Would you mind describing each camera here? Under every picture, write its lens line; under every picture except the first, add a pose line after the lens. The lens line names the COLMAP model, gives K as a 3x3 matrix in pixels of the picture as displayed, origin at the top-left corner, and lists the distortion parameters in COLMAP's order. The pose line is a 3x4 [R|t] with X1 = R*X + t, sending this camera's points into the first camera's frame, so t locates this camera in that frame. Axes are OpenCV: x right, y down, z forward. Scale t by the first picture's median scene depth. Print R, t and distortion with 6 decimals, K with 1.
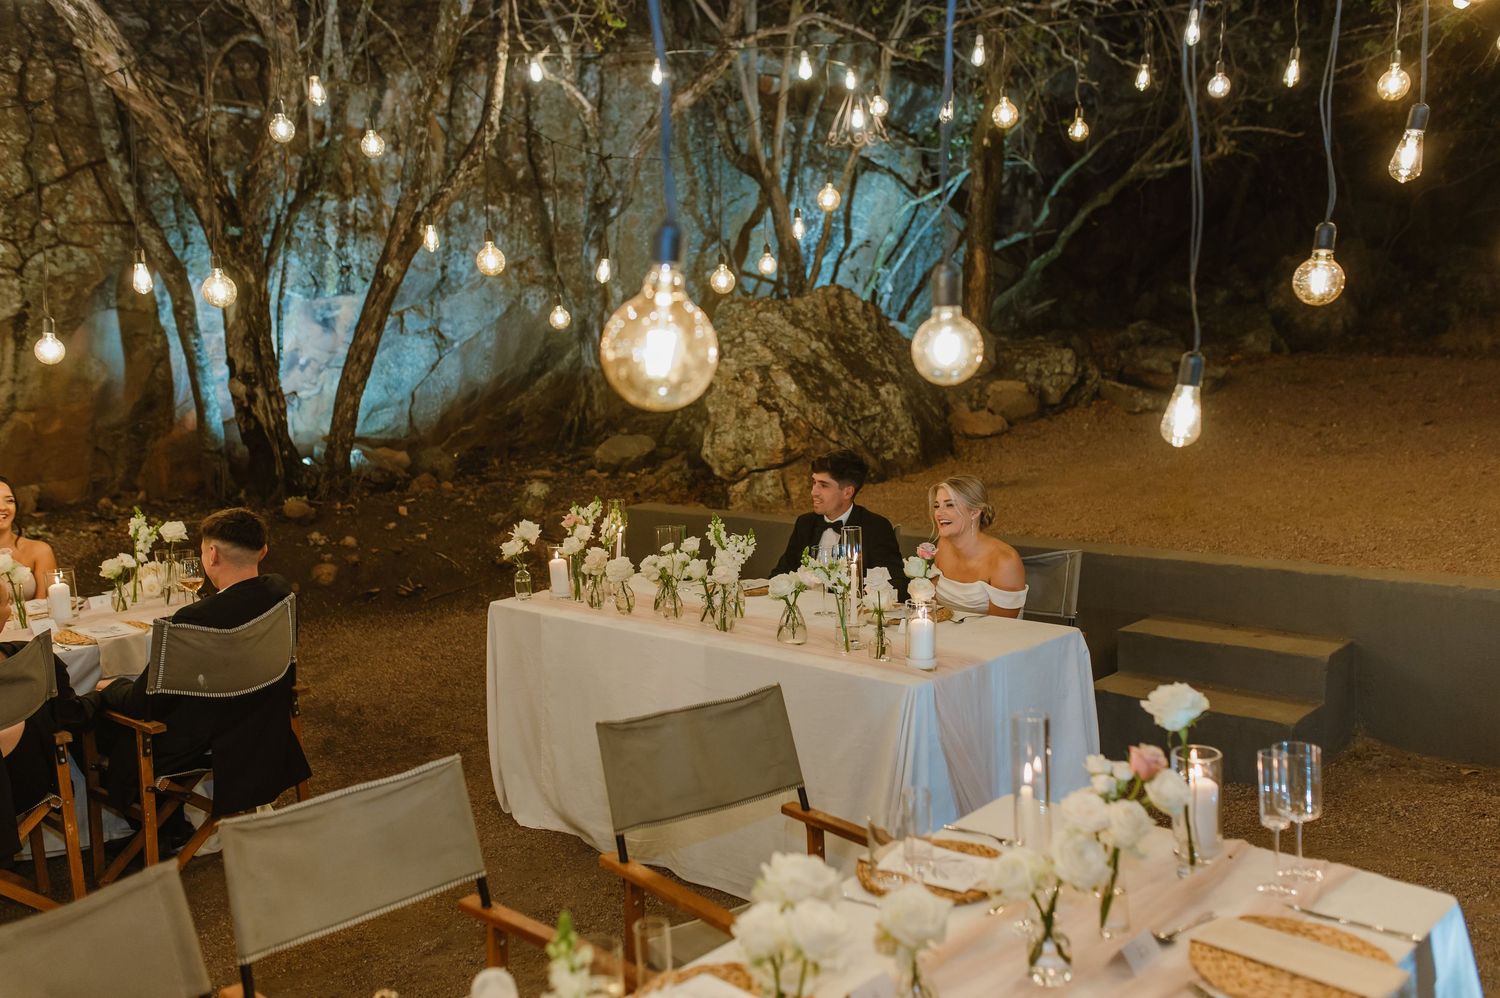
lens RADIAL K [[1391.8, 0, 749.3], [0, 1391.8, 493.6], [0, 0, 1]] dist [-0.010960, 0.093711]
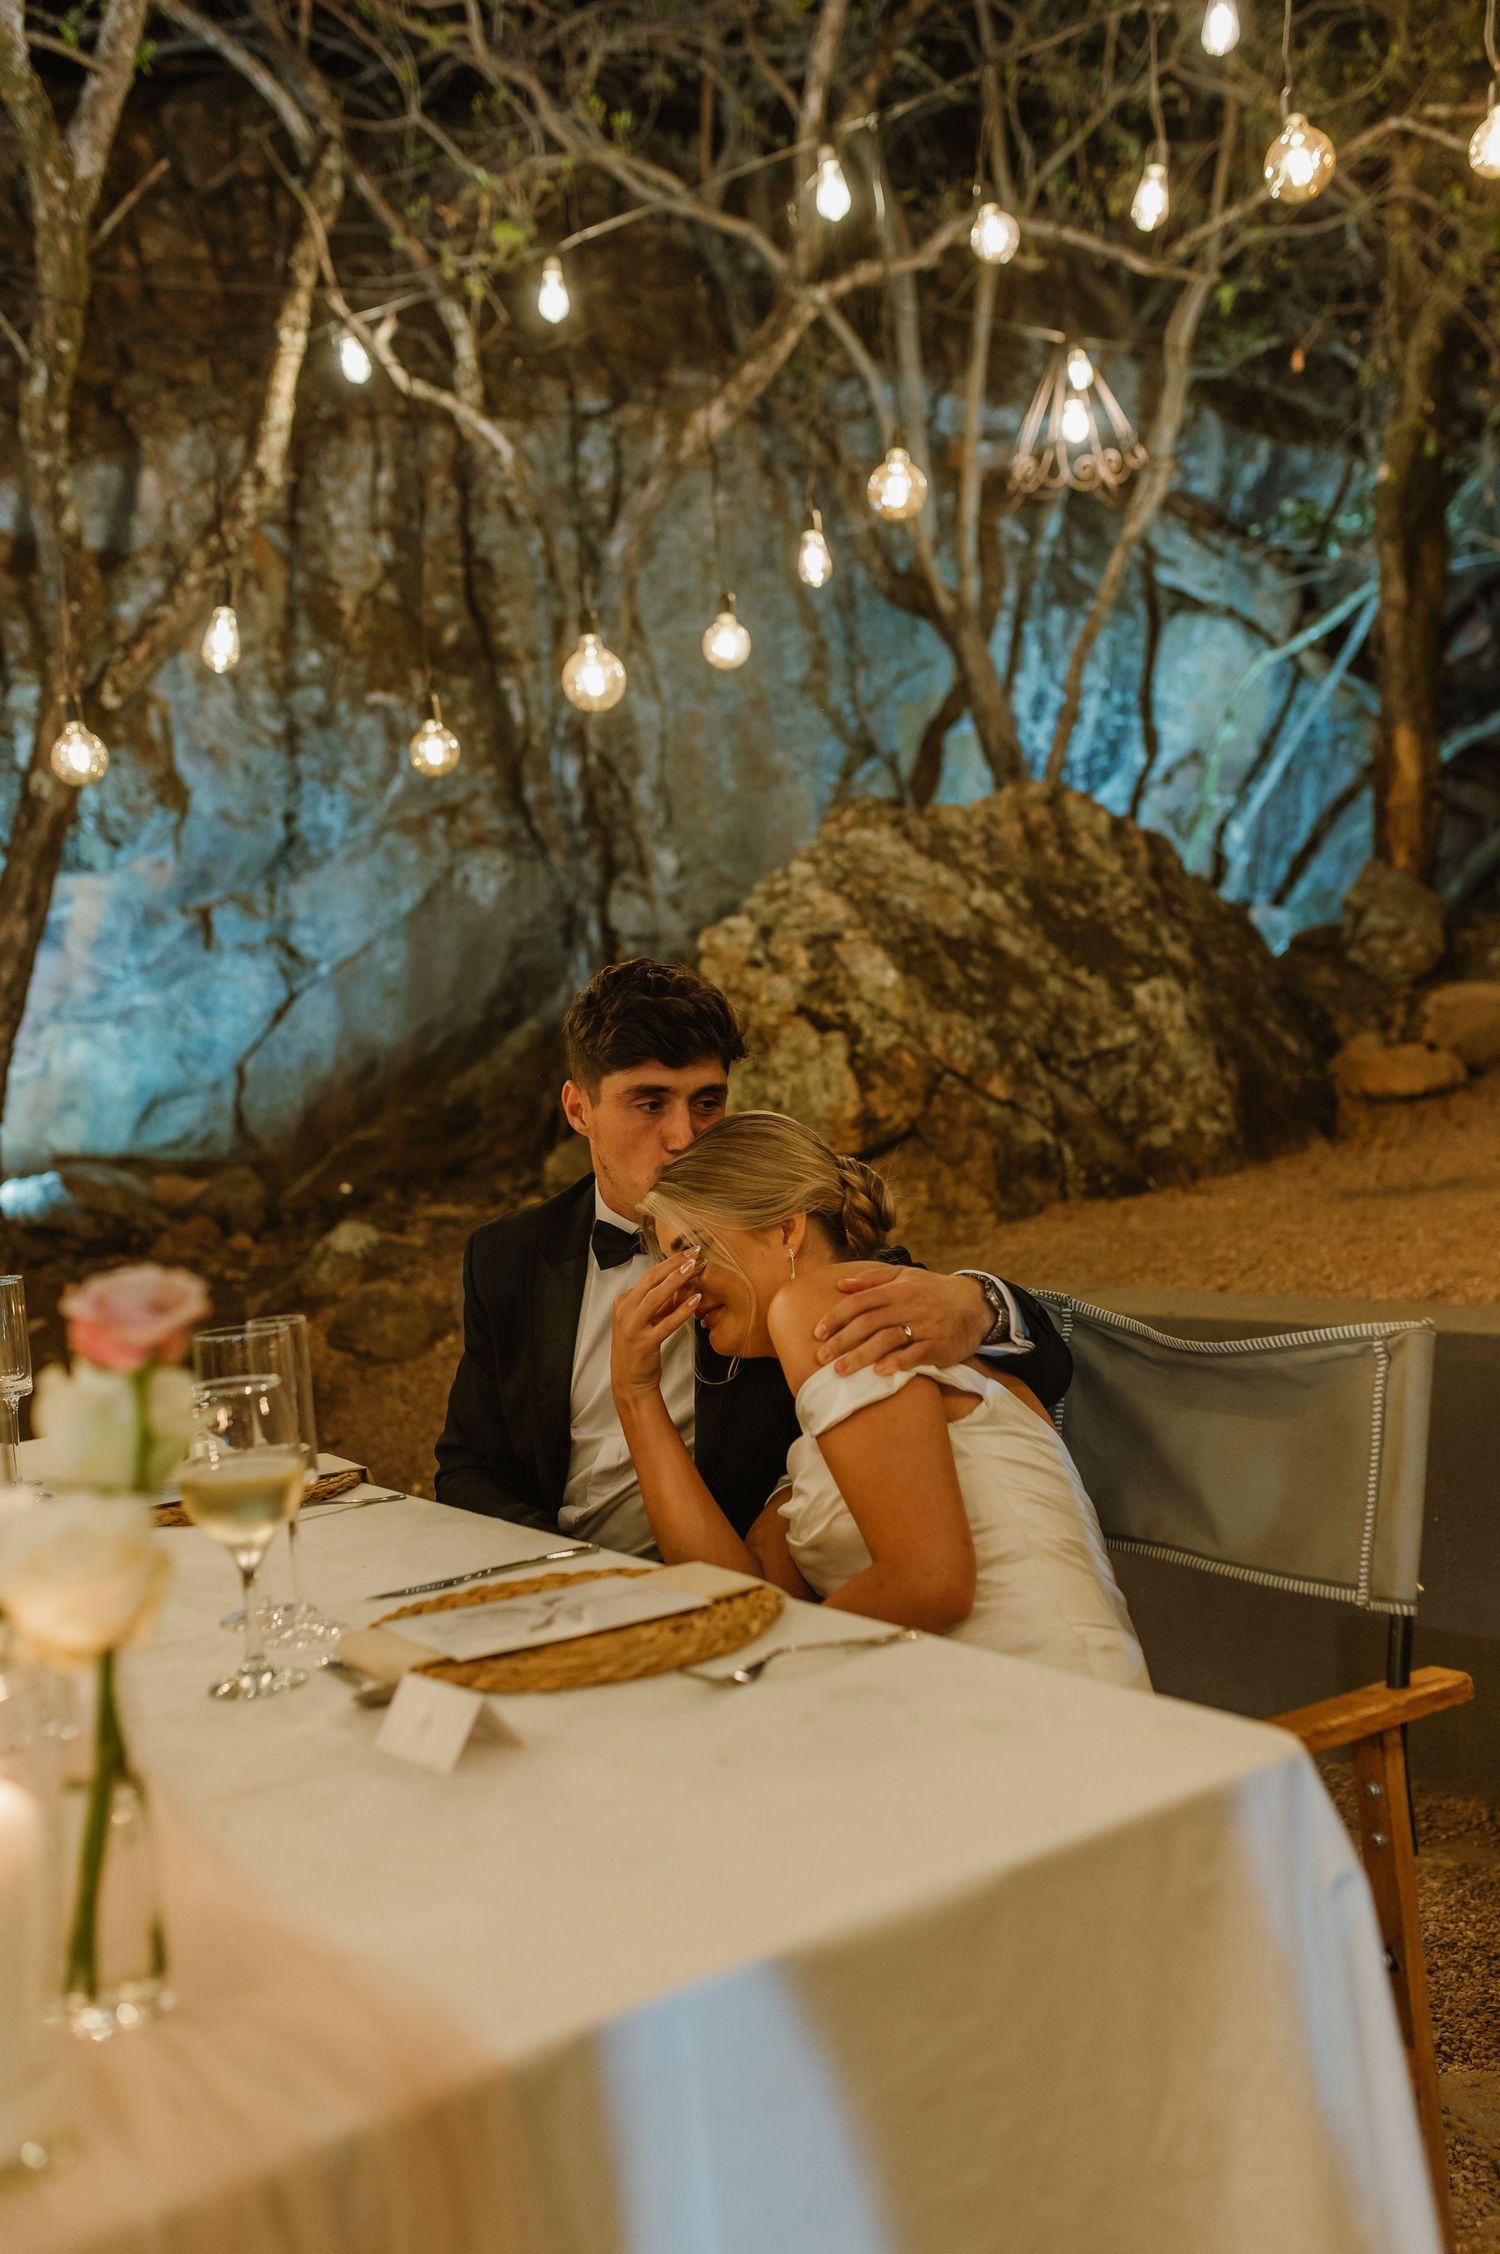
lens RADIAL K [[2091.4, 0, 765.9], [0, 2091.4, 1110.1], [0, 0, 1]] dist [-0.010960, 0.093711]
pose [[0.980514, -0.045600, -0.191086, 0.094034], [0.029434, 0.995808, -0.086606, 0.015529], [0.194234, 0.079294, 0.977745, 0.299891]]
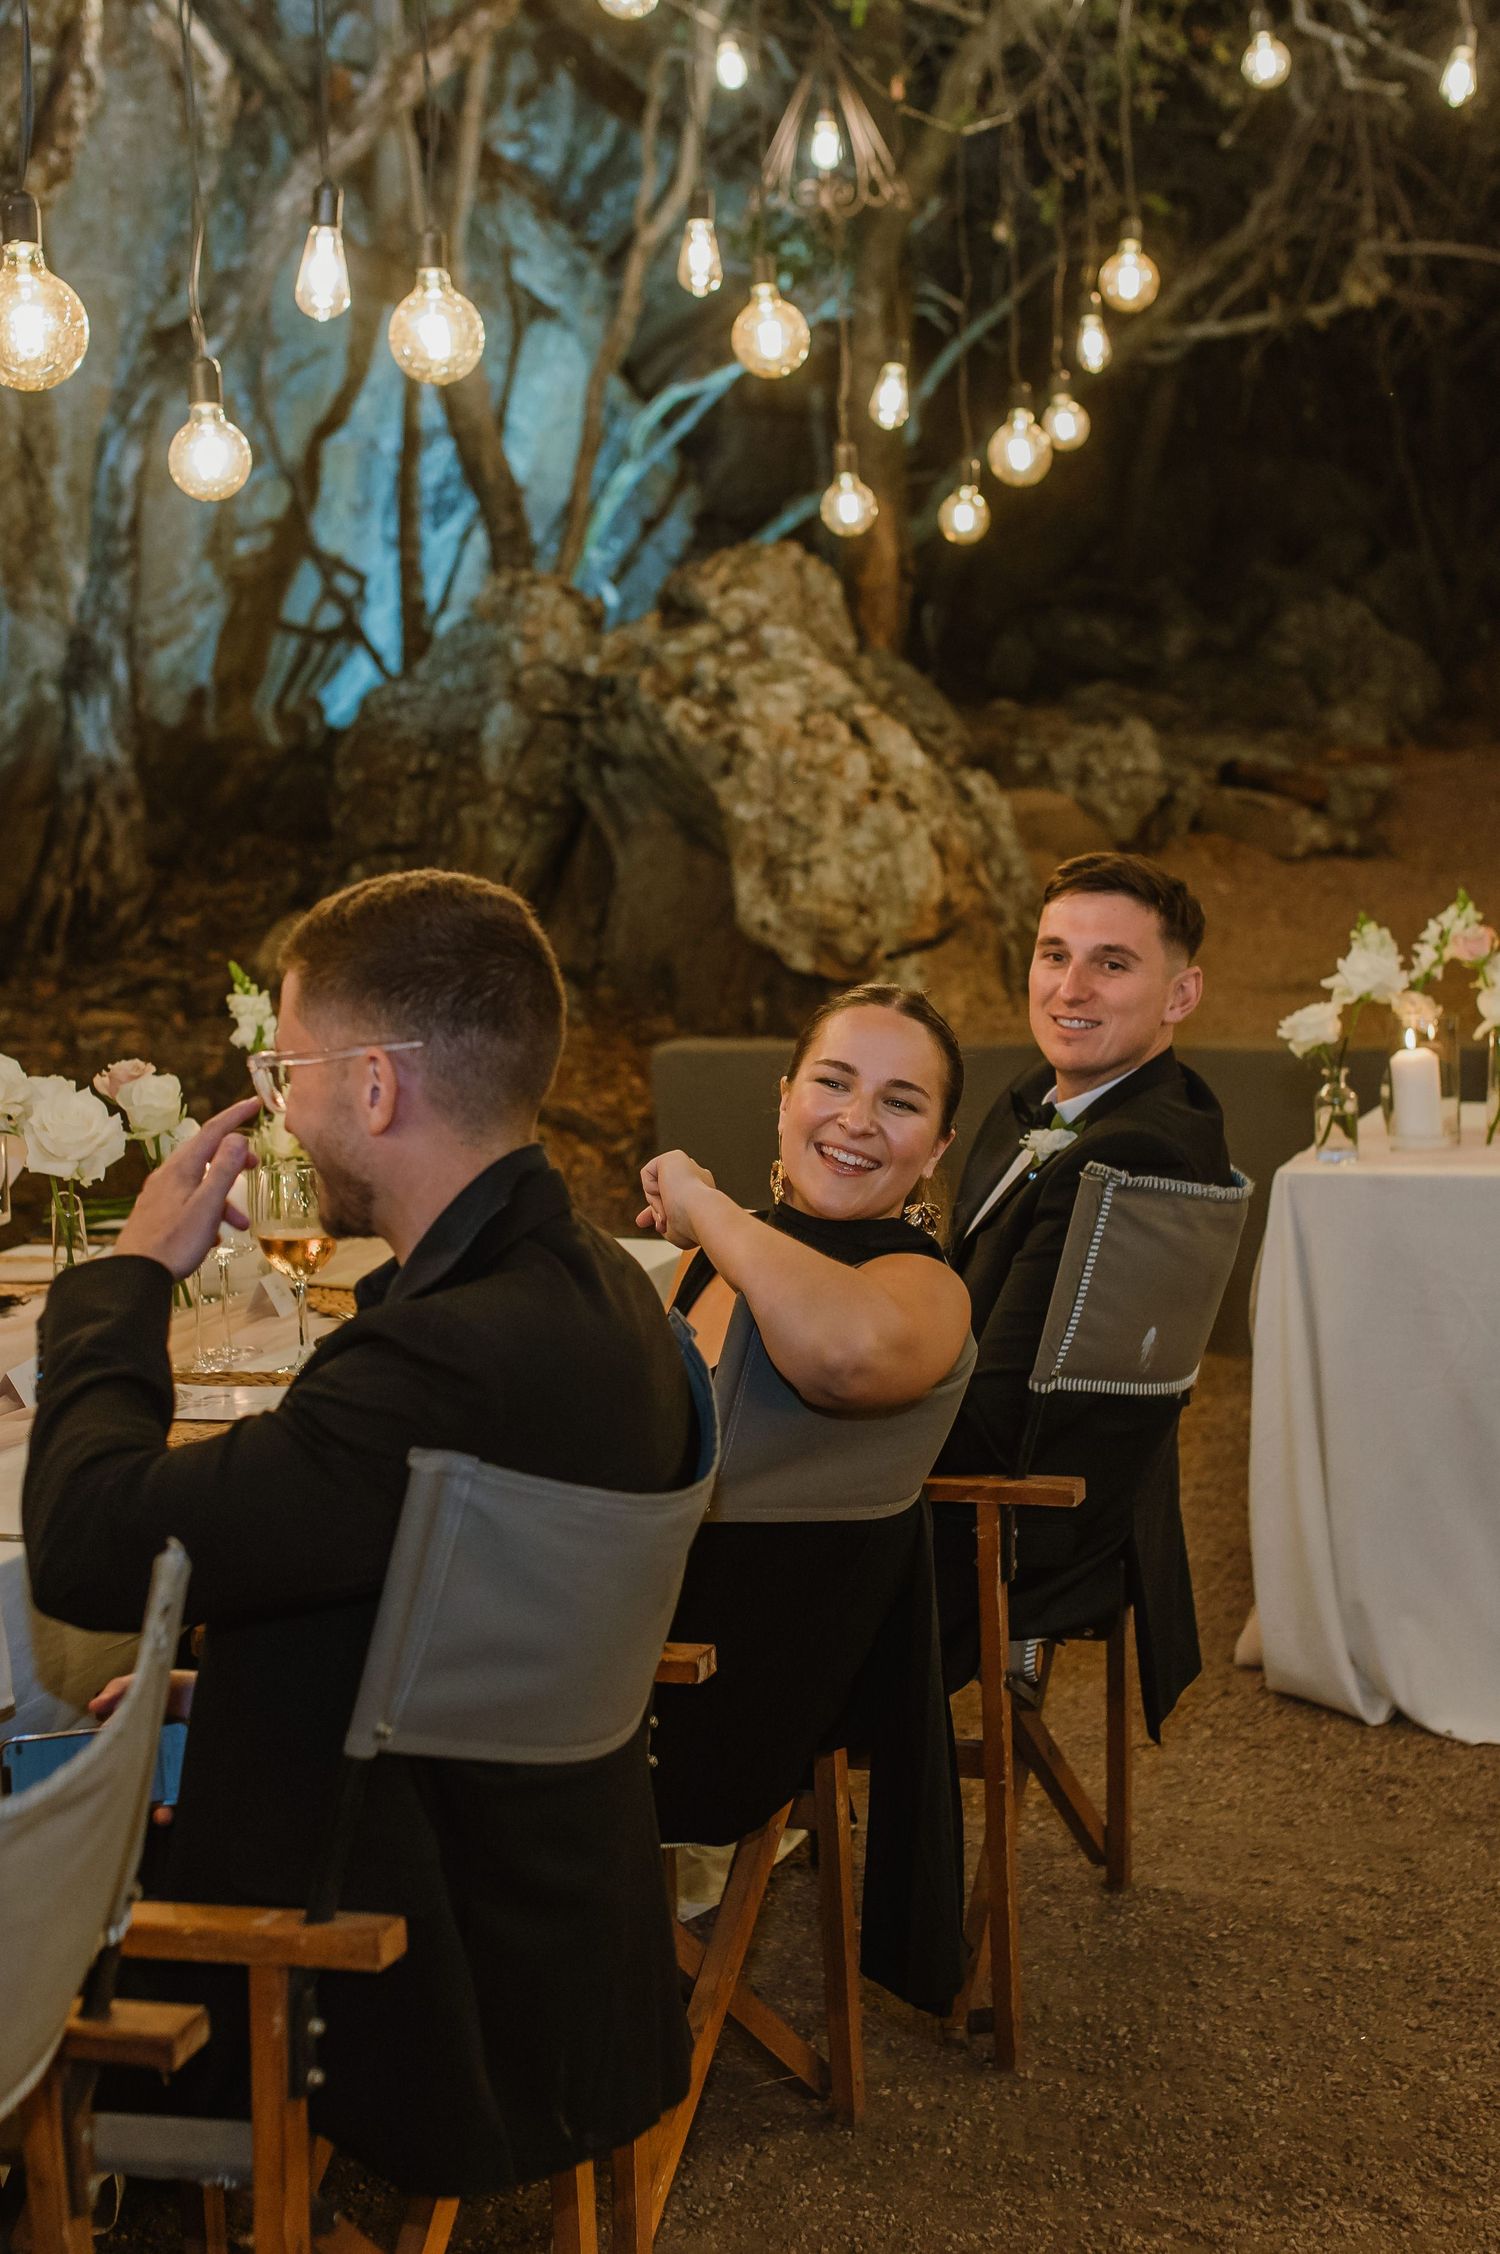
lens RADIAL K [[3231.6, 0, 615.1], [0, 3231.6, 1124.3], [0, 0, 1]] dist [-0.005117, 0.122791]
pose [[0.931637, -0.045233, 0.360565, -0.326845], [0.054478, 0.998394, -0.015513, 0.034097], [-0.359285, 0.034096, 0.932605, 0.119271]]
